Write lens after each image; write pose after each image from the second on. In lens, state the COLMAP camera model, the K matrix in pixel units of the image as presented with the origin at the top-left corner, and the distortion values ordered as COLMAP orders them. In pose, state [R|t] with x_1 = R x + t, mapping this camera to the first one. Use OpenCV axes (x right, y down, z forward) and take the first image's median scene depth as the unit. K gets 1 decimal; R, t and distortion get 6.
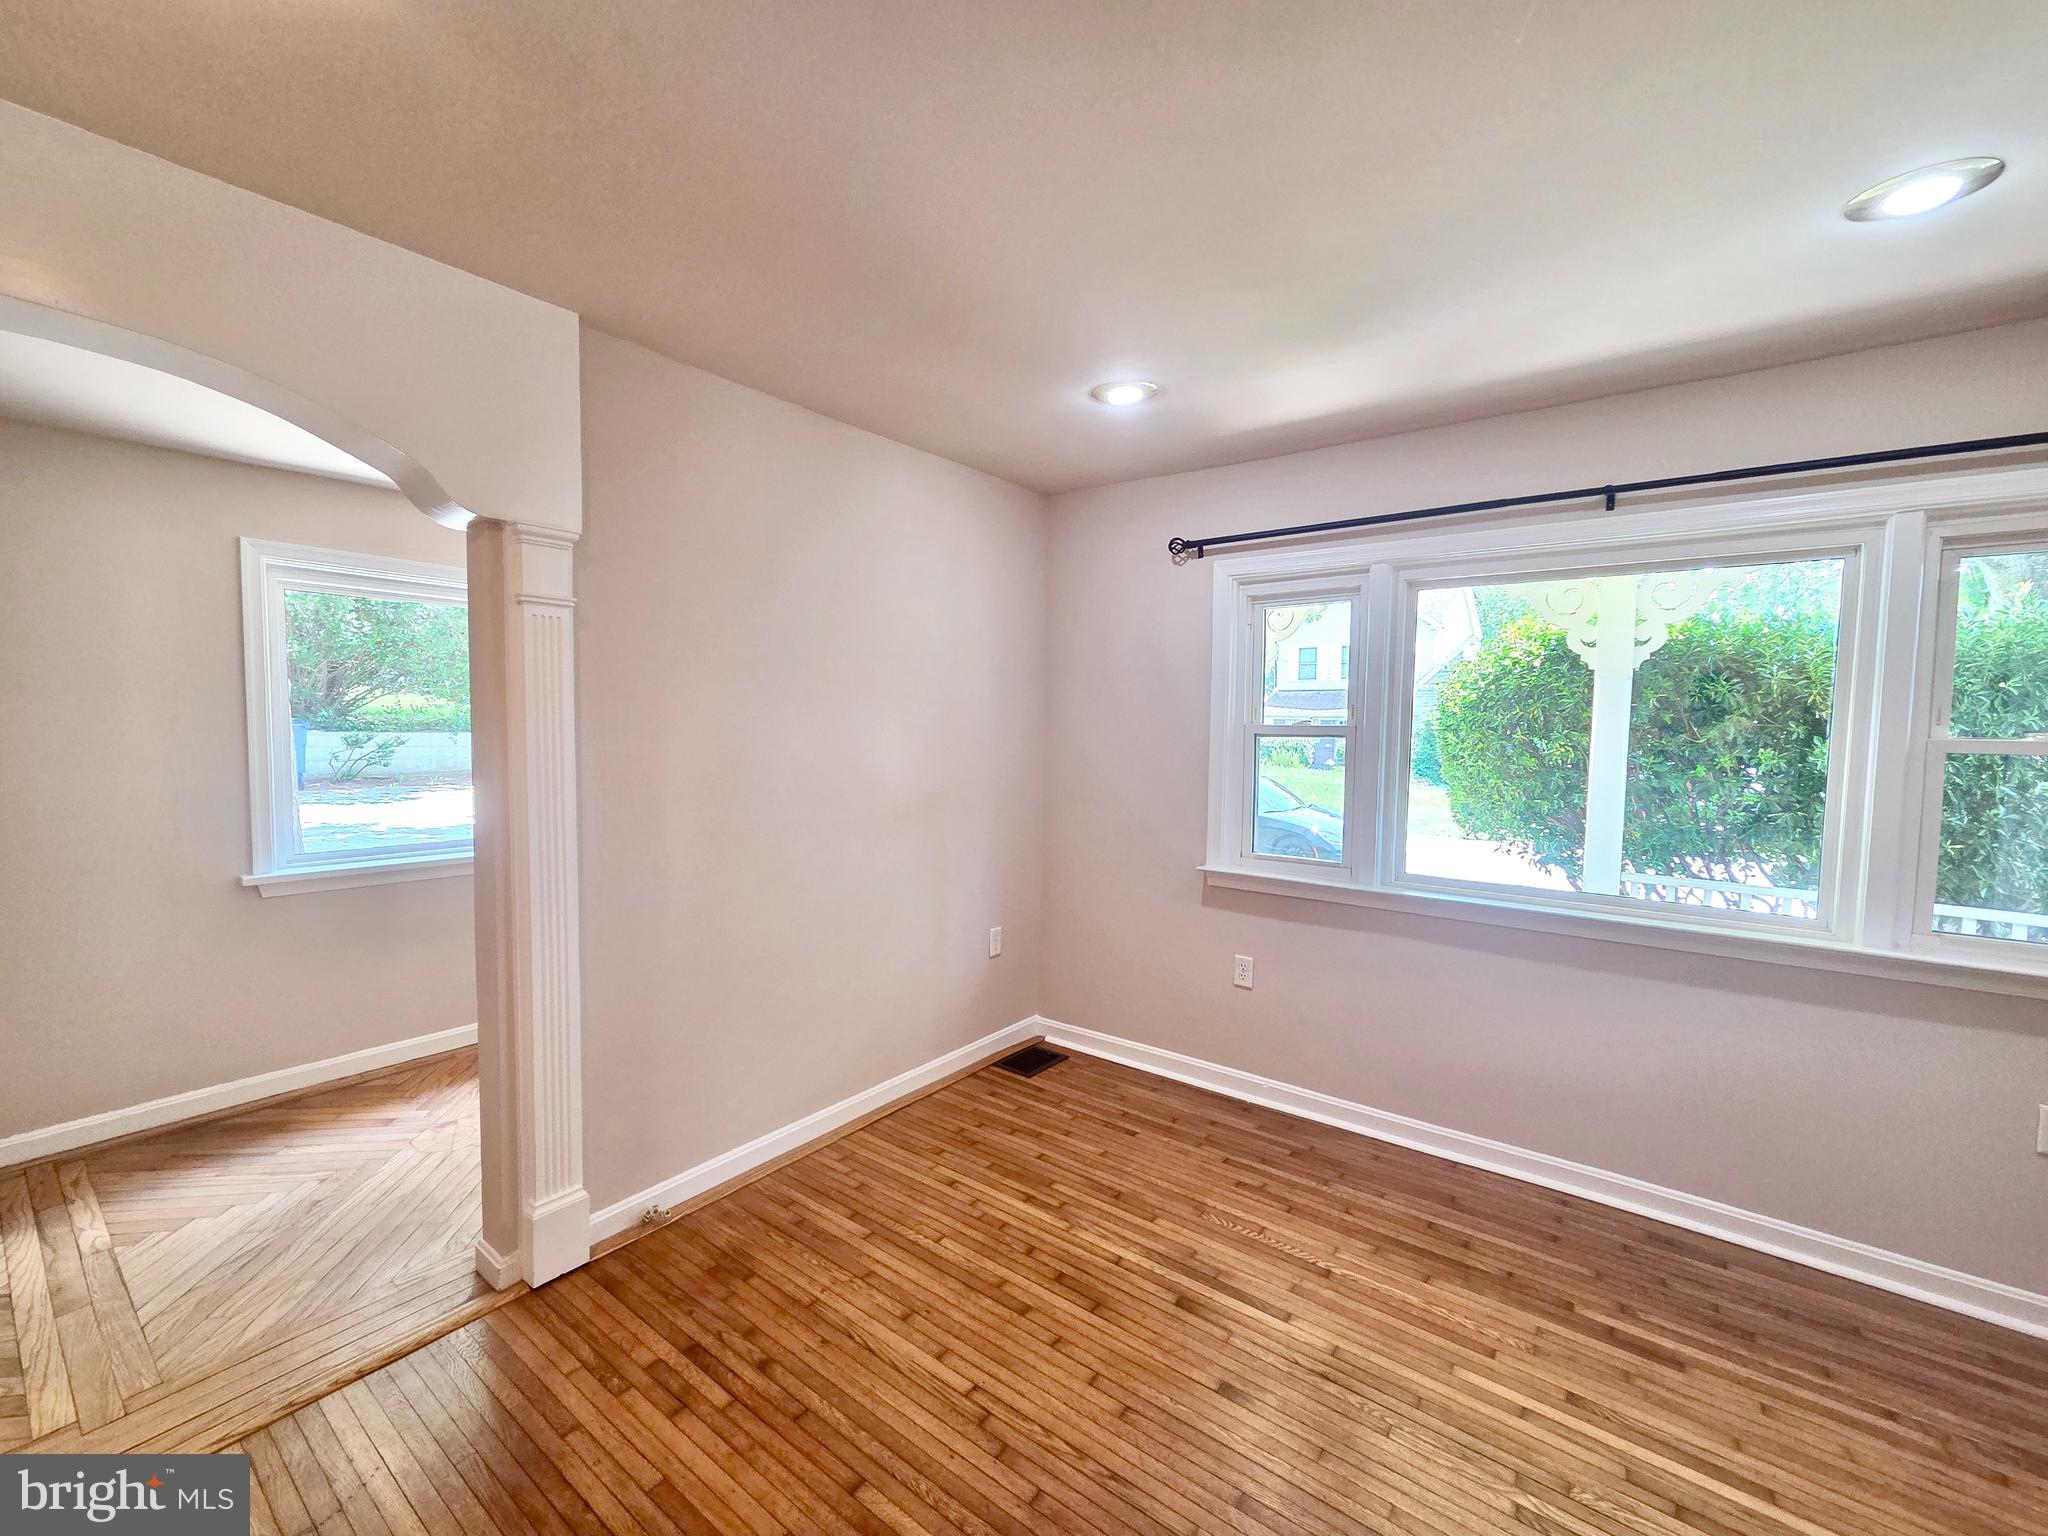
lens RADIAL K [[837.2, 0, 1006.1], [0, 837.2, 773.9], [0, 0, 1]] dist [0.003218, -0.002492]
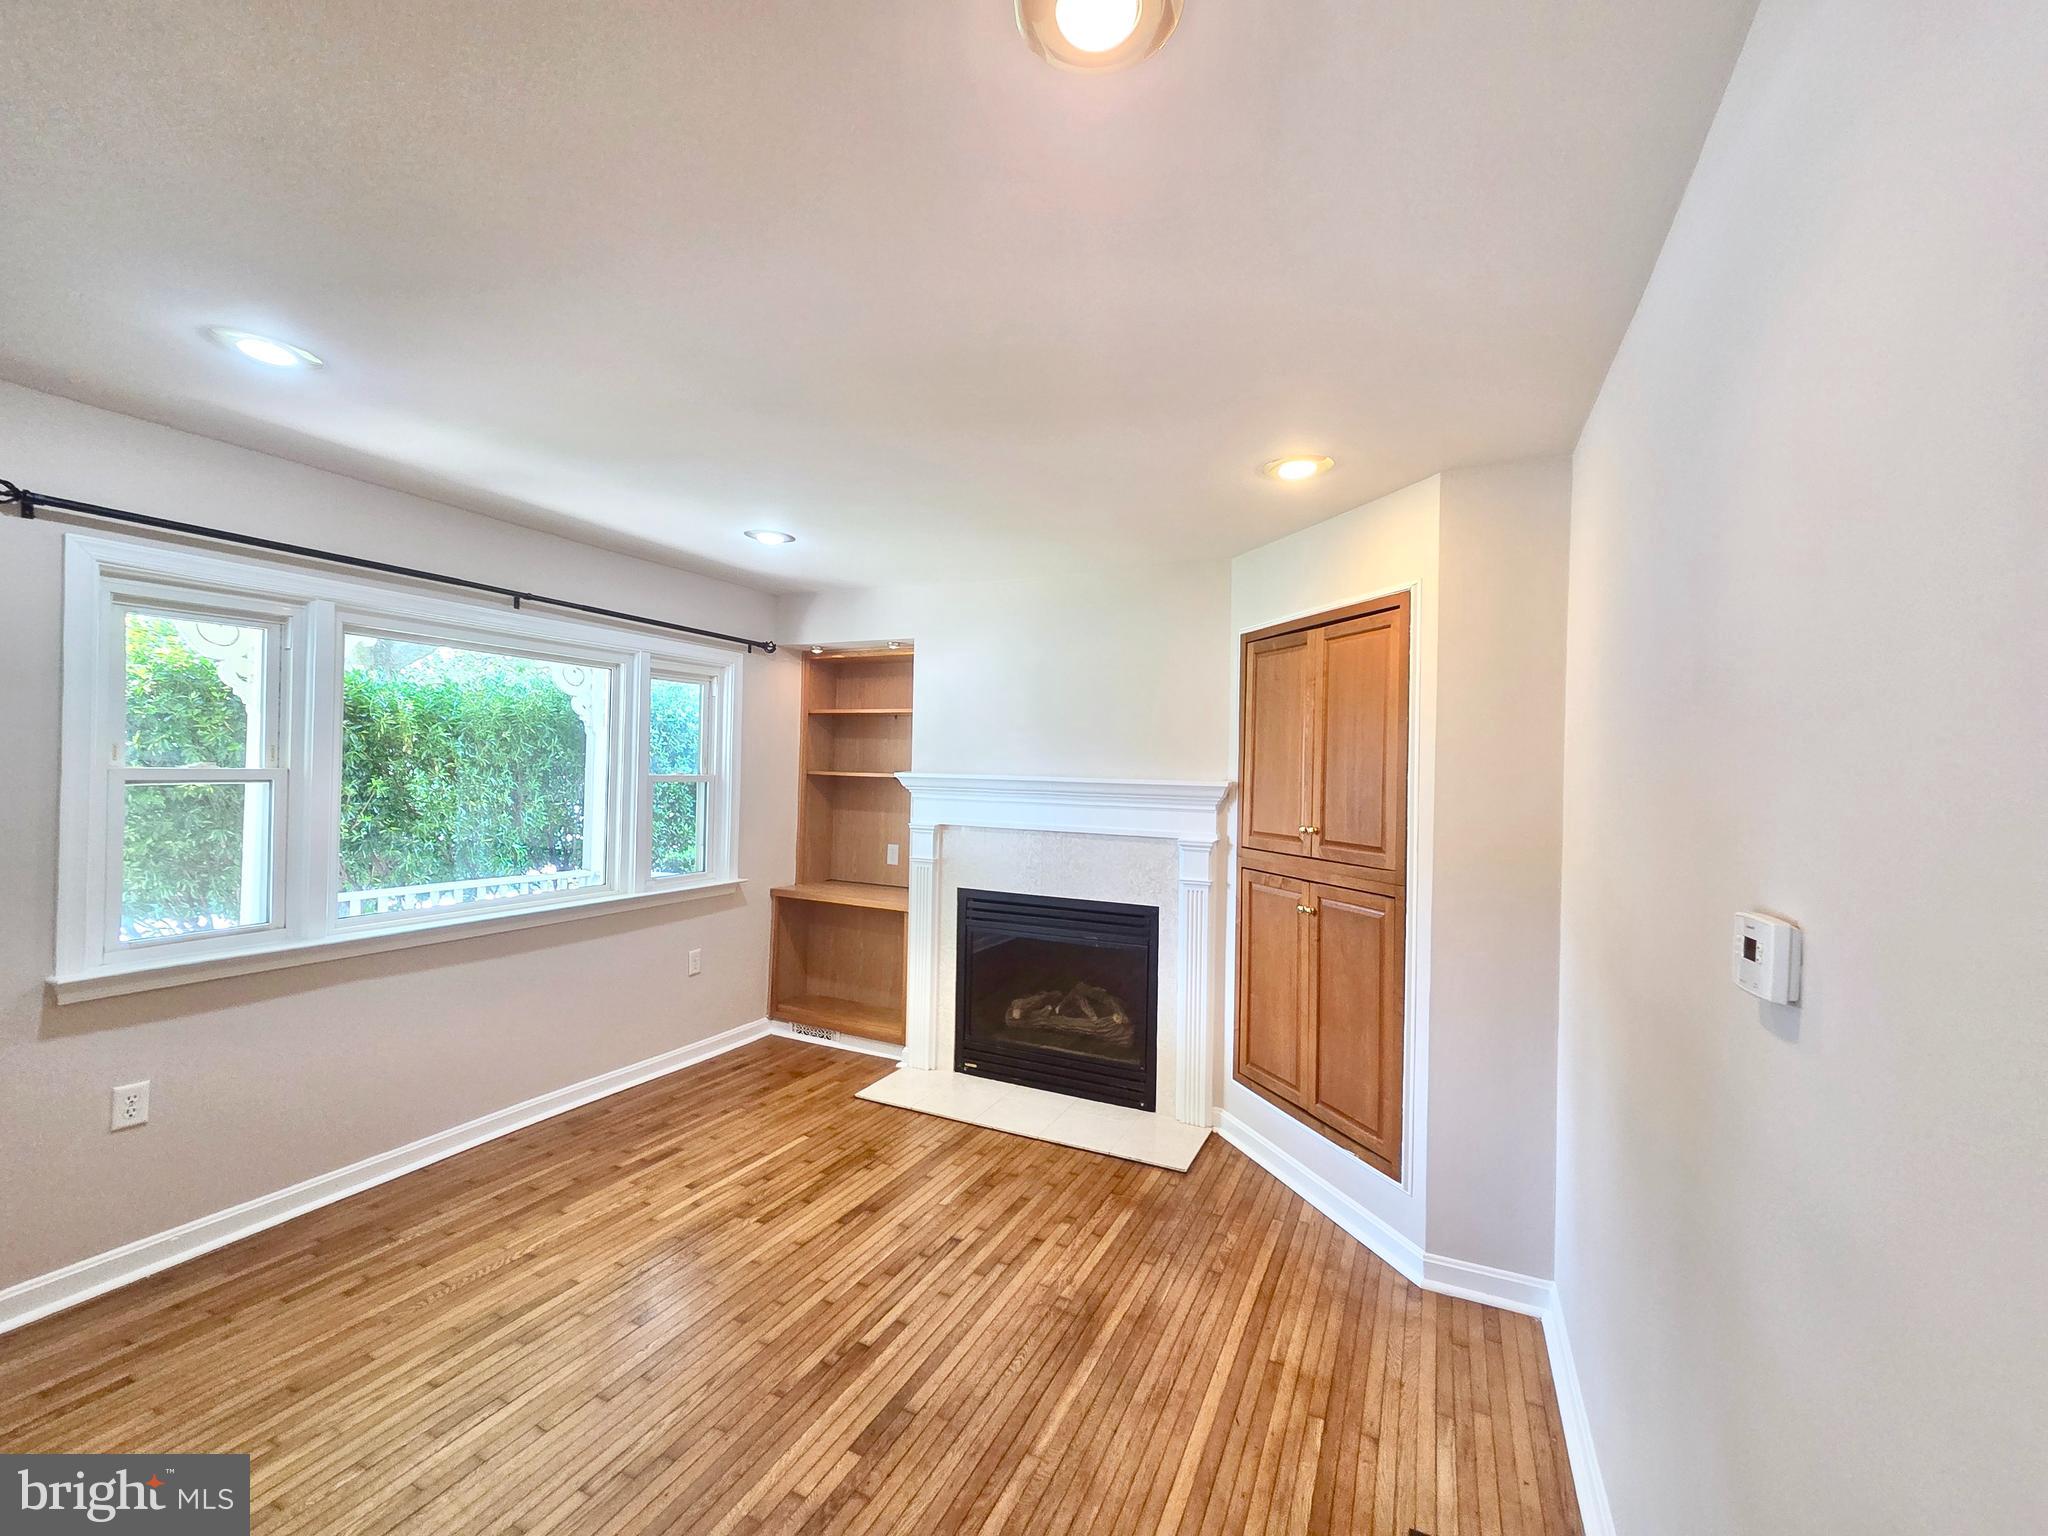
lens RADIAL K [[837.2, 0, 1015.0], [0, 837.2, 764.1], [0, 0, 1]] dist [0.003218, -0.002492]
pose [[-0.195485, -0.012048, 0.980633, -0.884387], [0.037420, 0.999105, 0.019735, -0.071896], [-0.979993, 0.040553, -0.194859, 0.567418]]
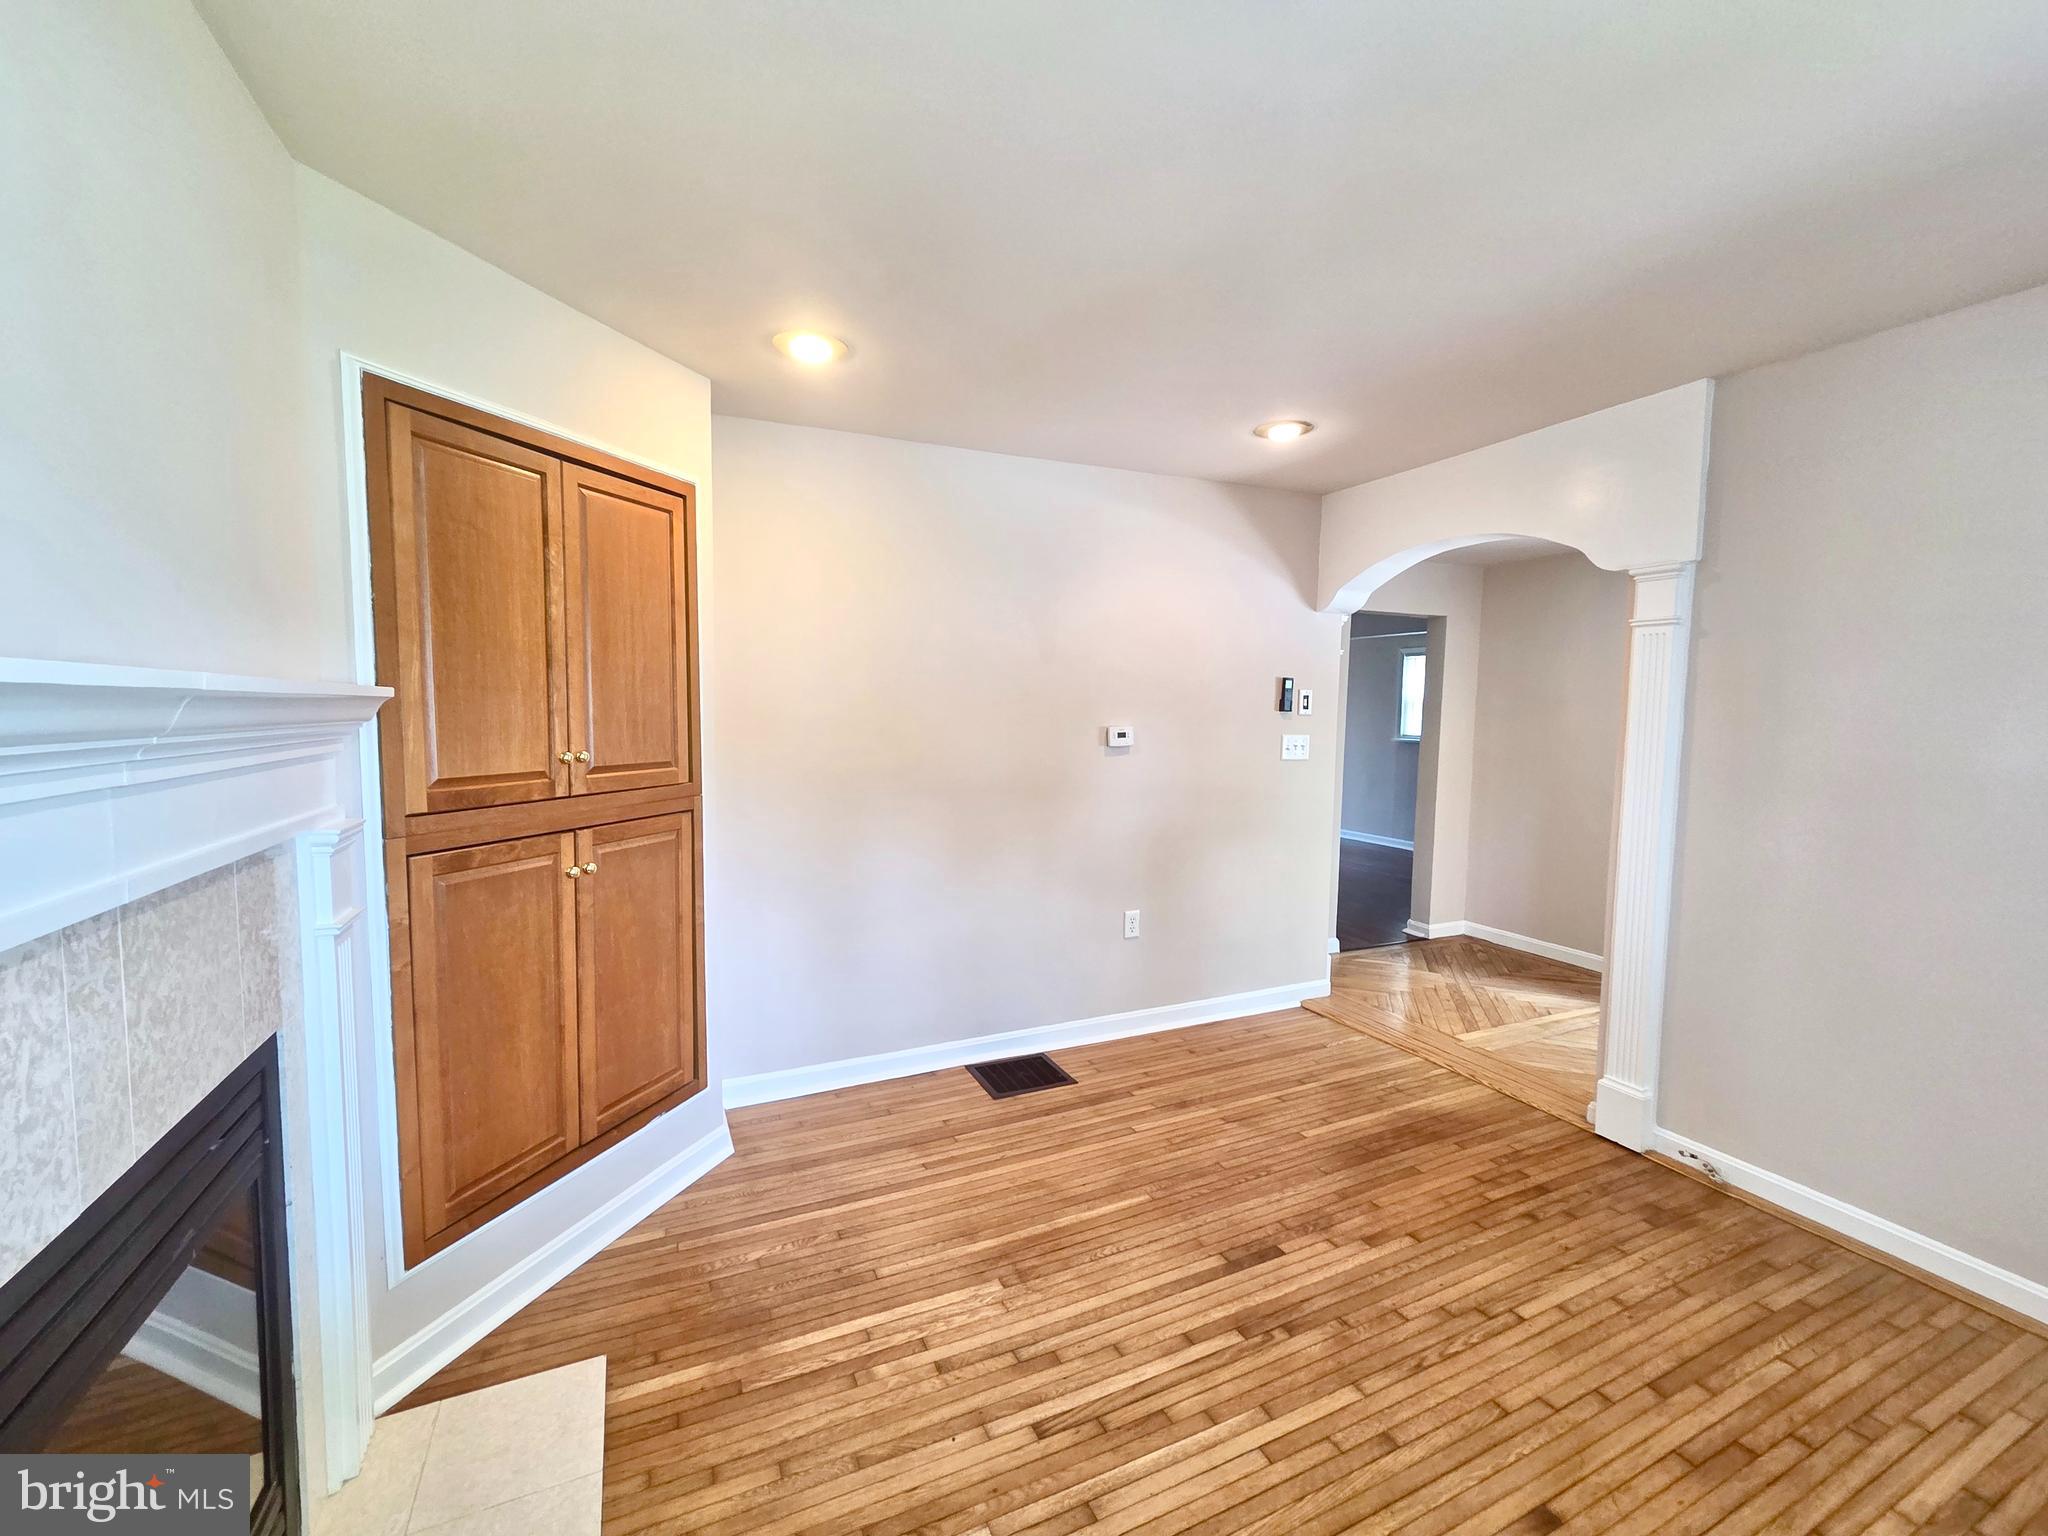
lens RADIAL K [[837.2, 0, 1002.3], [0, 837.2, 768.6], [0, 0, 1]] dist [0.003218, -0.002492]
pose [[-0.479480, 0.047316, -0.876276, 1.020704], [-0.070367, 0.993257, 0.092136, -0.026811], [0.874727, 0.105838, -0.472918, 0.715188]]
